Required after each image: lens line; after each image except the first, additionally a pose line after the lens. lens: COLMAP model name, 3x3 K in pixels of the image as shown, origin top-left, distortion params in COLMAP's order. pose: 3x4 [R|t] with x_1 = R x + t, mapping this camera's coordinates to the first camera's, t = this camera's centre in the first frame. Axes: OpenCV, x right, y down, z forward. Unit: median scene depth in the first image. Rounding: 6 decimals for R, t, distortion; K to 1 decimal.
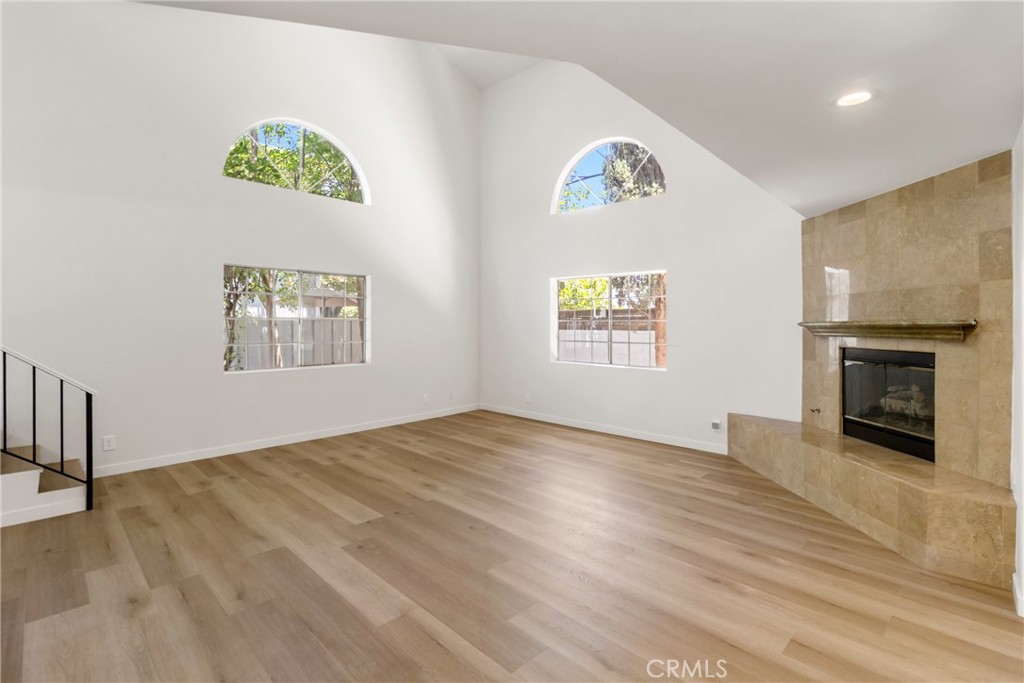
lens RADIAL K [[476.4, 0, 517.5], [0, 476.4, 327.0], [0, 0, 1]] dist [0.002201, 0.000206]
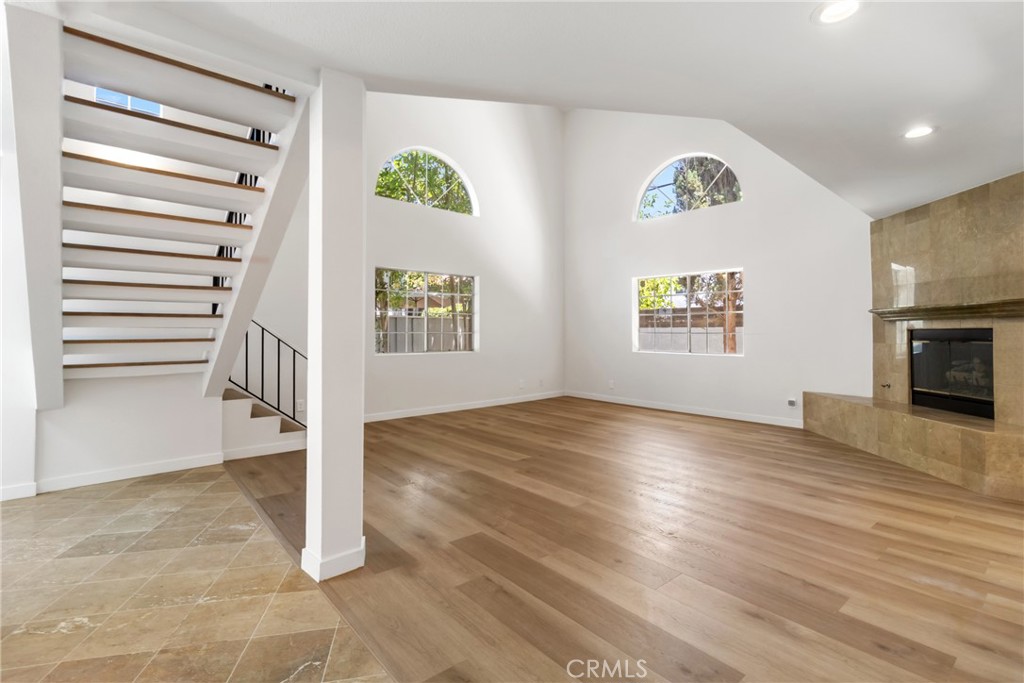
lens RADIAL K [[476.9, 0, 518.6], [0, 476.9, 325.5], [0, 0, 1]] dist [0.003128, 0.000832]
pose [[0.996478, -0.001472, -0.083839, -0.178130], [-0.000247, 0.999790, -0.020494, 0.058871], [0.083851, 0.020442, 0.996269, -0.249964]]
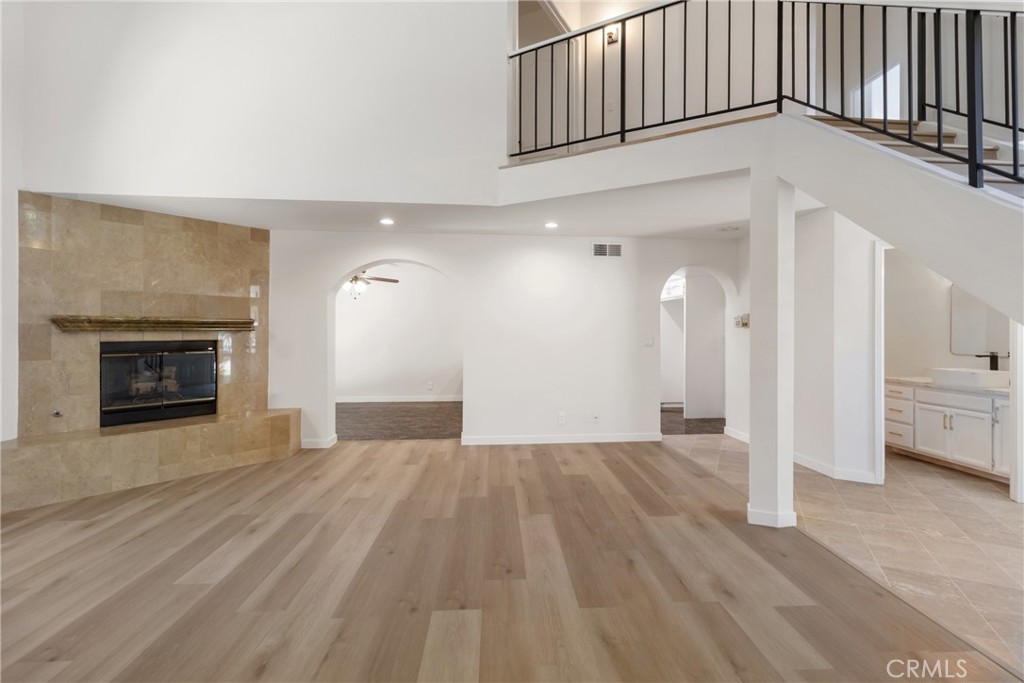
lens RADIAL K [[476.9, 0, 518.6], [0, 476.9, 325.5], [0, 0, 1]] dist [0.003128, 0.000832]
pose [[-0.738752, 0.006012, 0.673951, -0.680339], [-0.001299, 0.999946, -0.010344, 0.018539], [-0.673976, -0.008518, -0.738704, 1.194196]]
